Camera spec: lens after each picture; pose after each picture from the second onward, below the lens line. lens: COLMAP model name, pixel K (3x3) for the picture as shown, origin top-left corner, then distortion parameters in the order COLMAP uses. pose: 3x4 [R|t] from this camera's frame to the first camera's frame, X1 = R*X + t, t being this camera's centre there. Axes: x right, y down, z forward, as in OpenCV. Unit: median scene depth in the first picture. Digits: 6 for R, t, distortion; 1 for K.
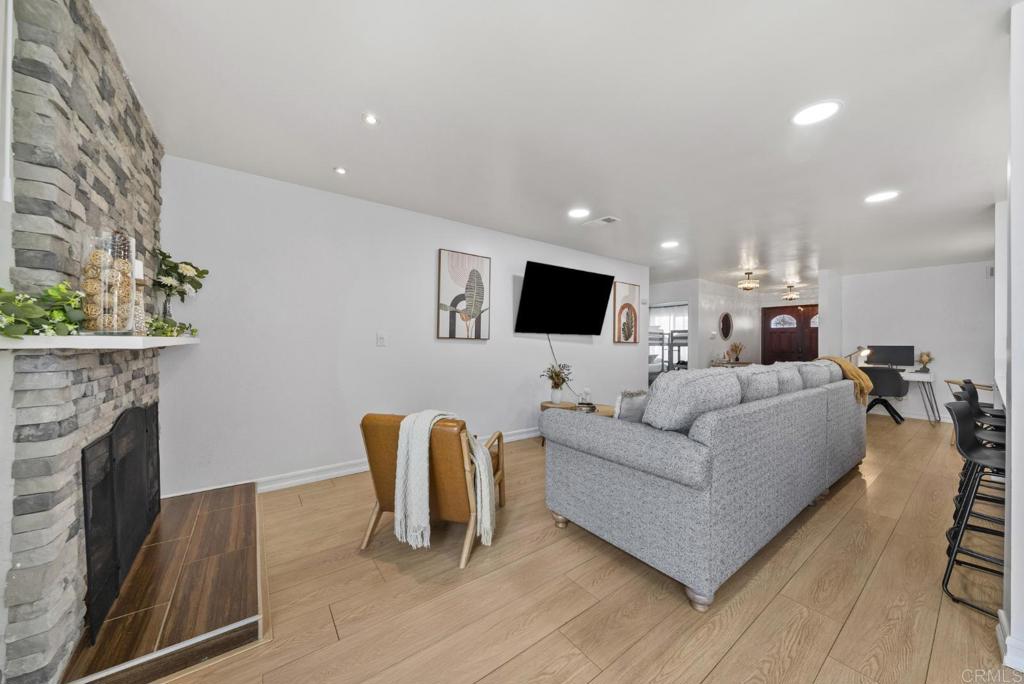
lens RADIAL K [[353.5, 0, 509.3], [0, 353.5, 345.4], [0, 0, 1]] dist [-0.002971, -0.000208]
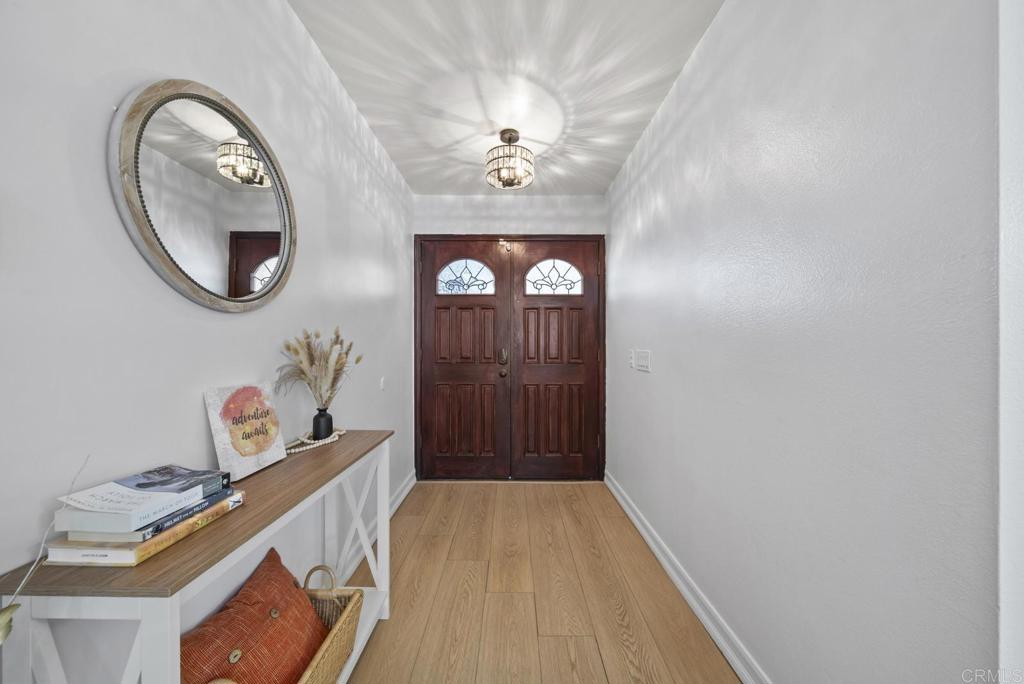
lens RADIAL K [[353.5, 0, 509.3], [0, 353.5, 345.4], [0, 0, 1]] dist [-0.002971, -0.000208]
pose [[0.592868, -0.007153, 0.805268, 0.511714], [0.010738, 0.999942, 0.000977, 0.002074], [-0.805228, 0.008068, 0.592910, 0.753143]]
